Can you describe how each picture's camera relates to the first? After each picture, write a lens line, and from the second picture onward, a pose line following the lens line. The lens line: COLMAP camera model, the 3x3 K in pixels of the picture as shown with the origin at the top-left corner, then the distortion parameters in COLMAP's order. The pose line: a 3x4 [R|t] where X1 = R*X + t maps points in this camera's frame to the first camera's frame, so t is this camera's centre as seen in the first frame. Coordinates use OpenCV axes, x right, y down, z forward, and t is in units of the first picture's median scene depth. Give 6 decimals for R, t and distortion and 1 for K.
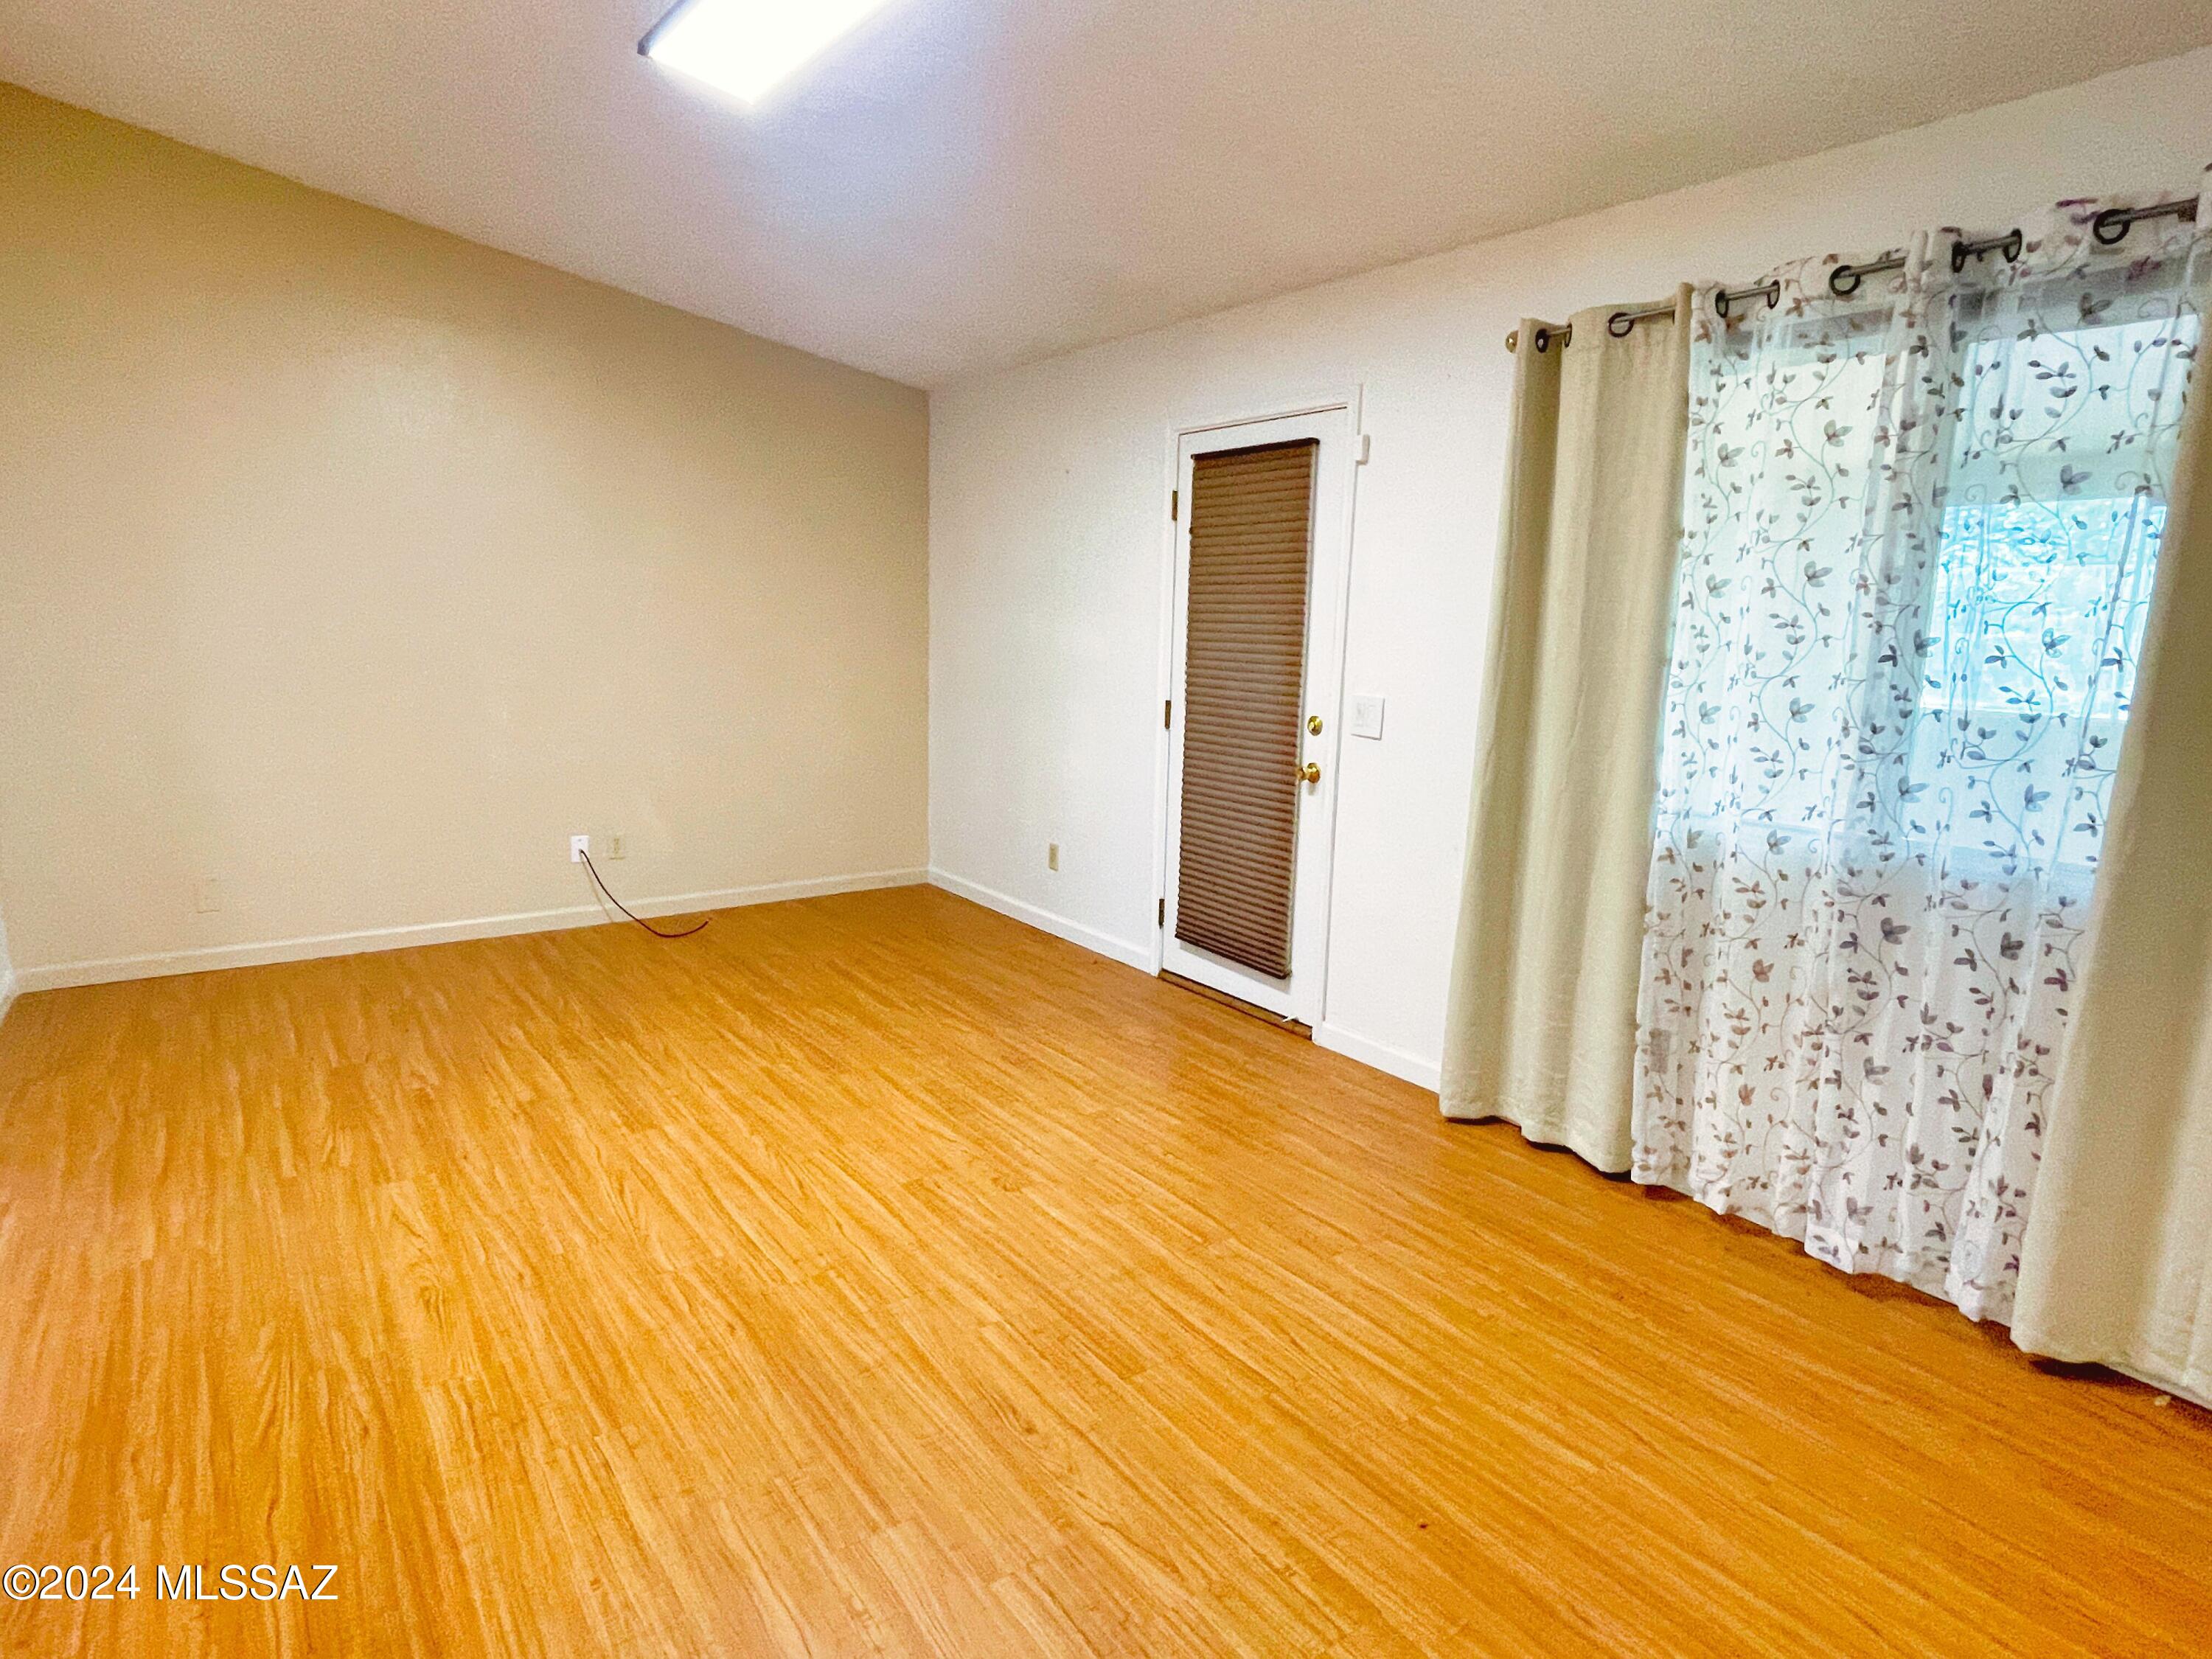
lens RADIAL K [[1213.3, 0, 1102.1], [0, 1213.3, 816.0], [0, 0, 1]] dist [-0.011006, 0.006498]
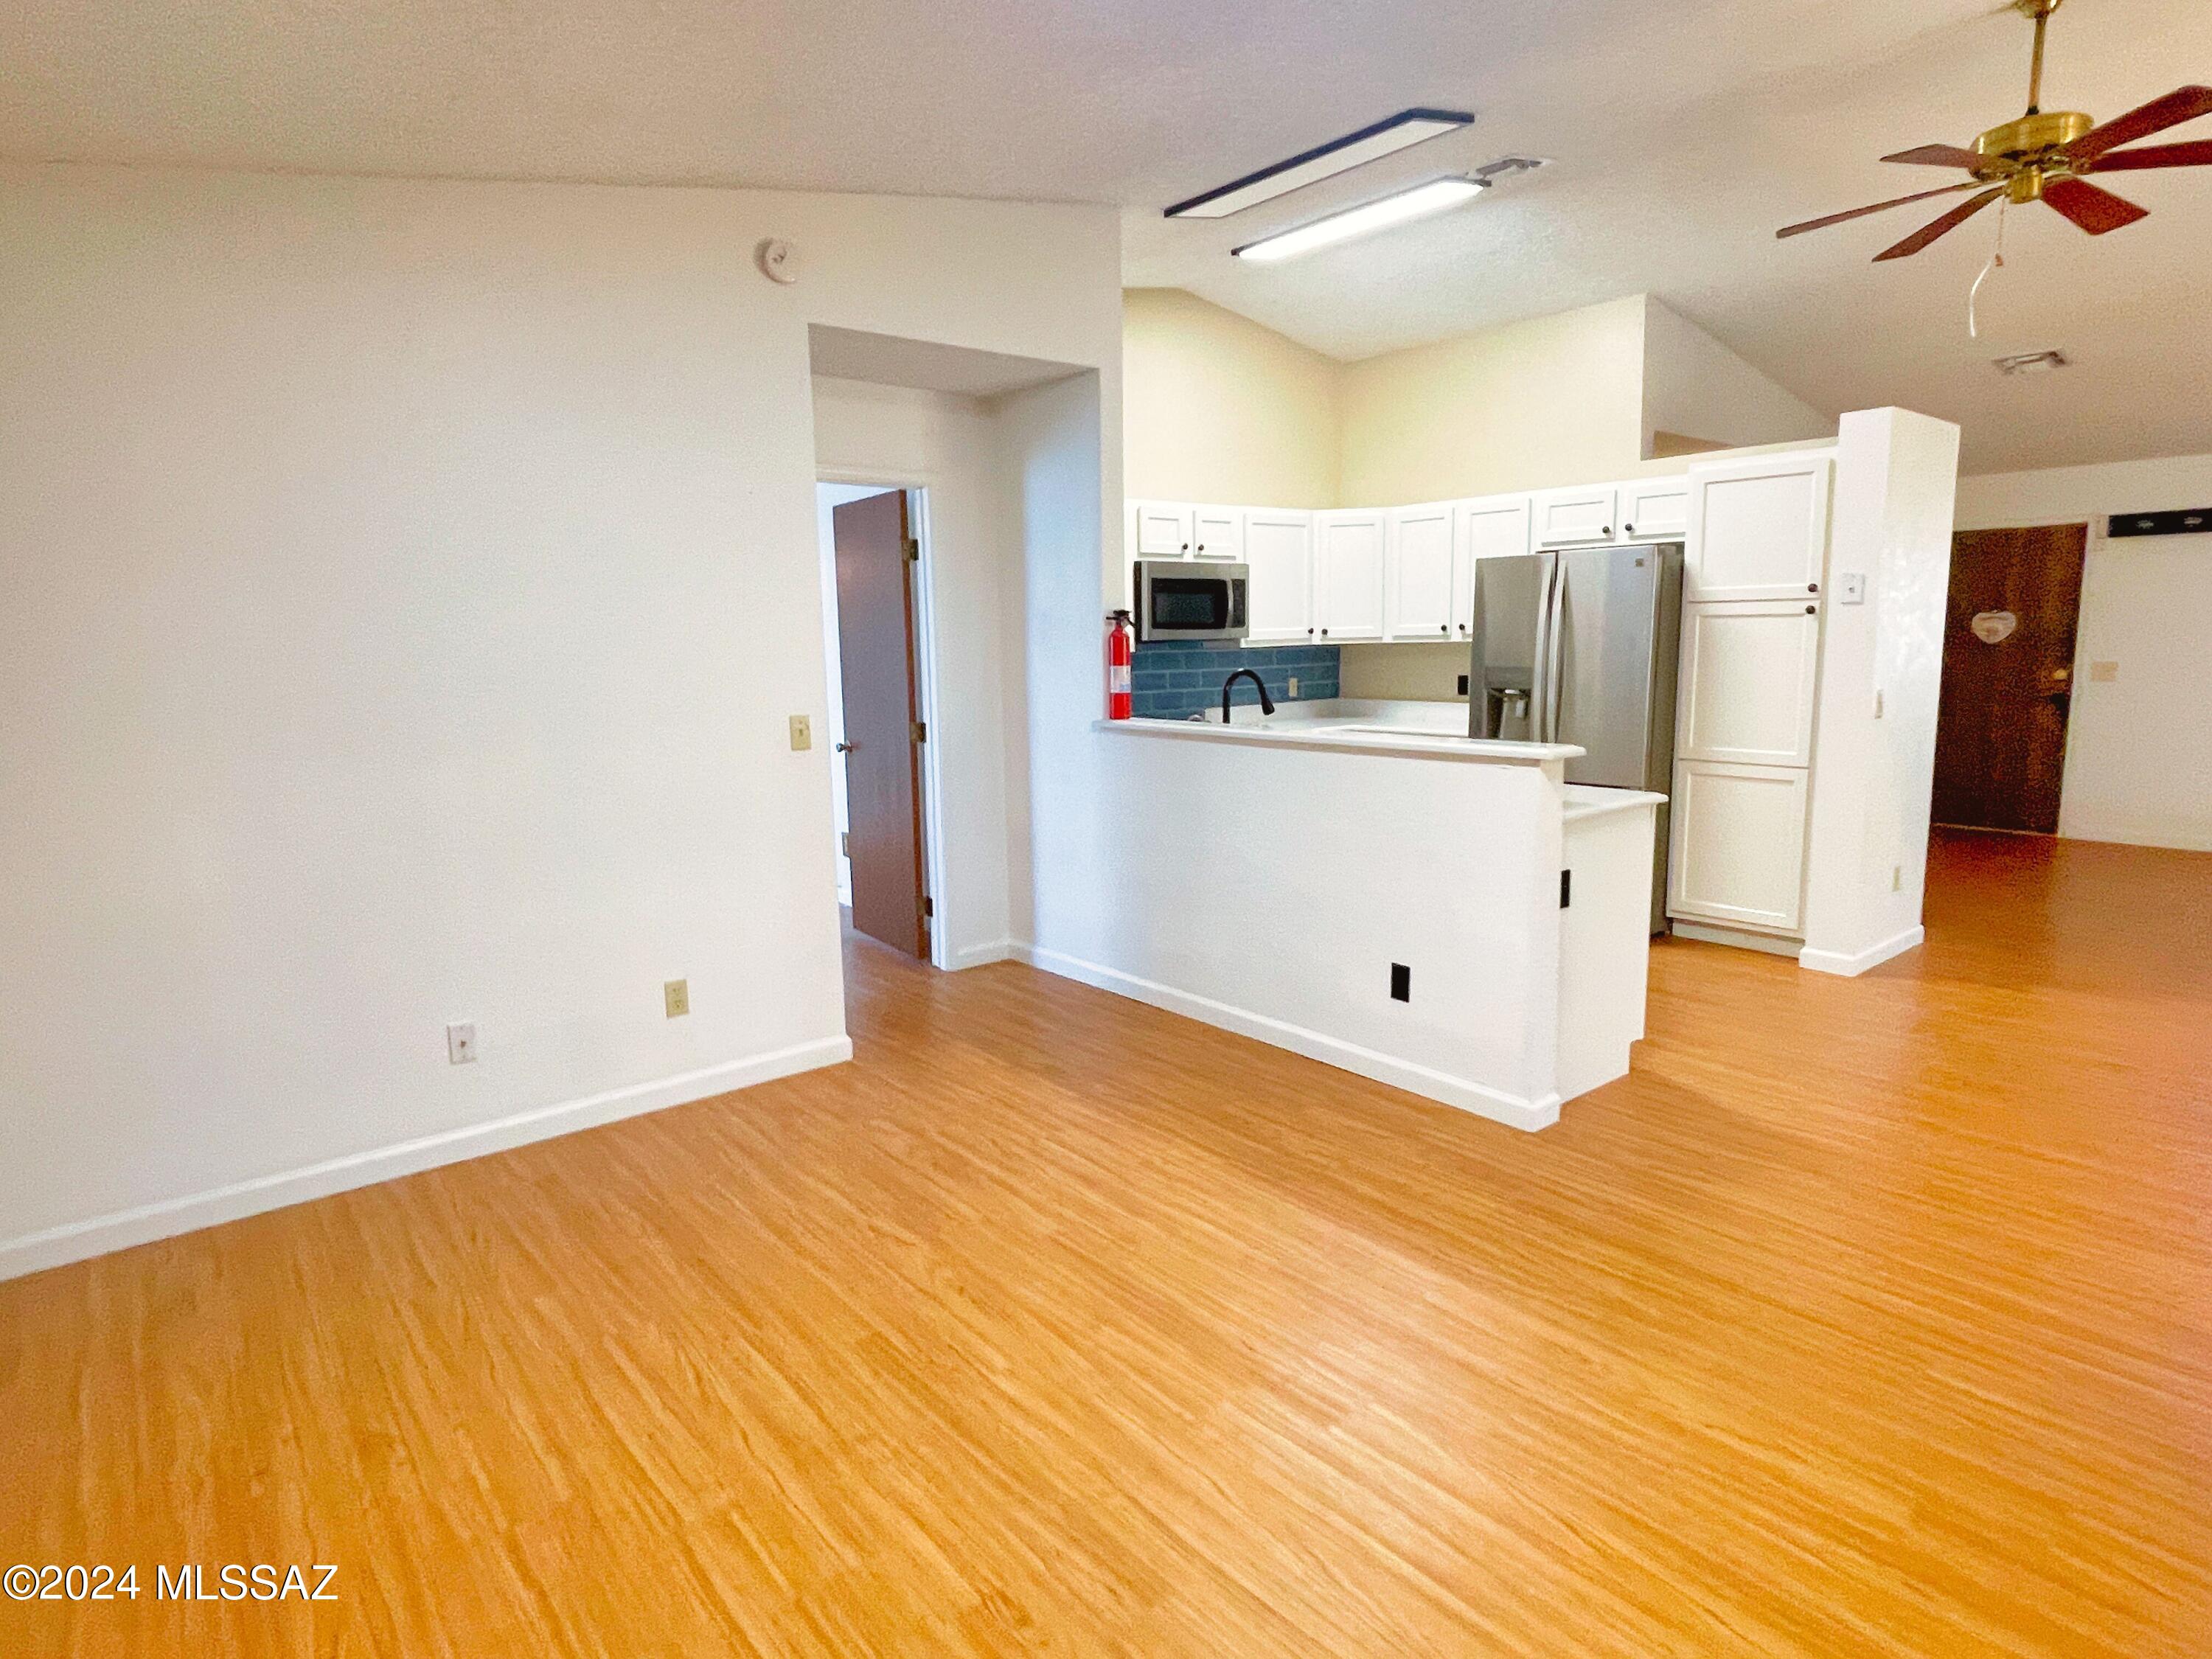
lens RADIAL K [[1213.3, 0, 1101.8], [0, 1213.3, 825.9], [0, 0, 1]] dist [-0.011006, 0.006498]
pose [[-0.998092, 0.002020, -0.061710, -0.082556], [-0.017485, 0.949298, 0.313892, -0.235122], [0.059215, 0.314373, -0.947451, 1.311046]]
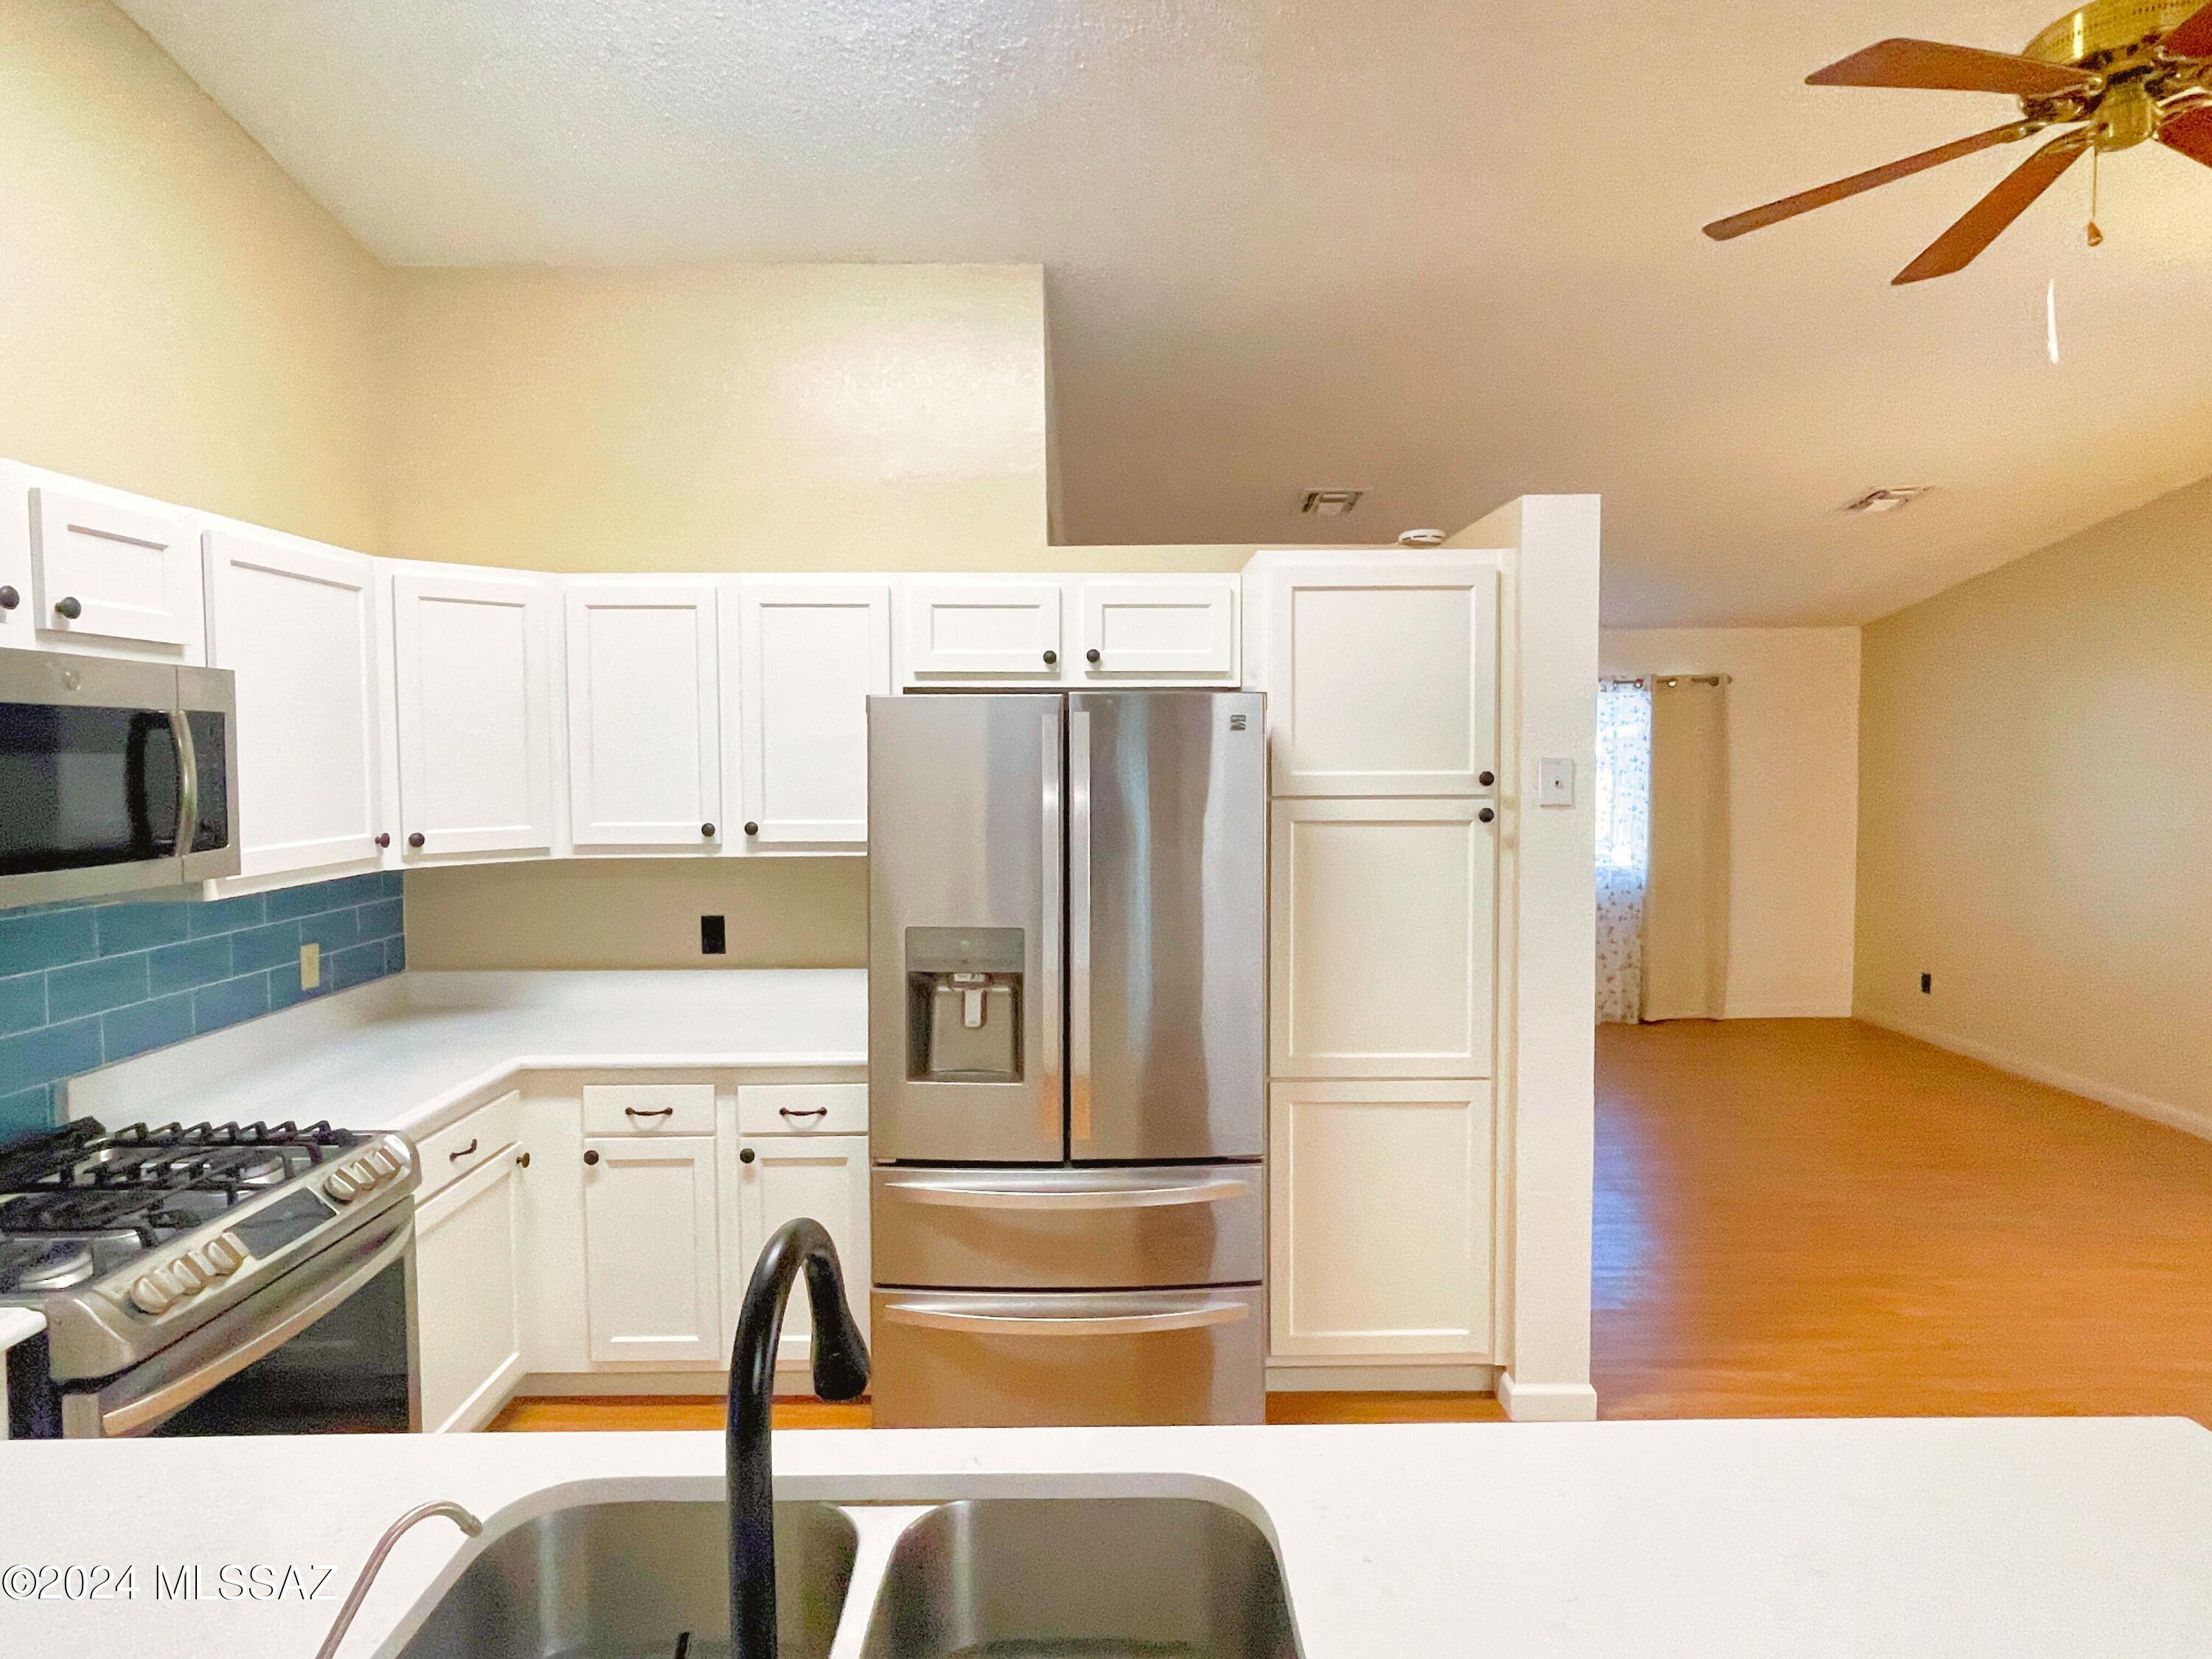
lens RADIAL K [[1213.3, 0, 1109.2], [0, 1213.3, 816.5], [0, 0, 1]] dist [-0.011006, 0.006498]
pose [[-0.572797, 0.015318, -0.819554, -0.161185], [-0.145339, 0.982086, 0.119936, -0.099190], [0.806709, 0.187812, -0.560310, 0.134562]]
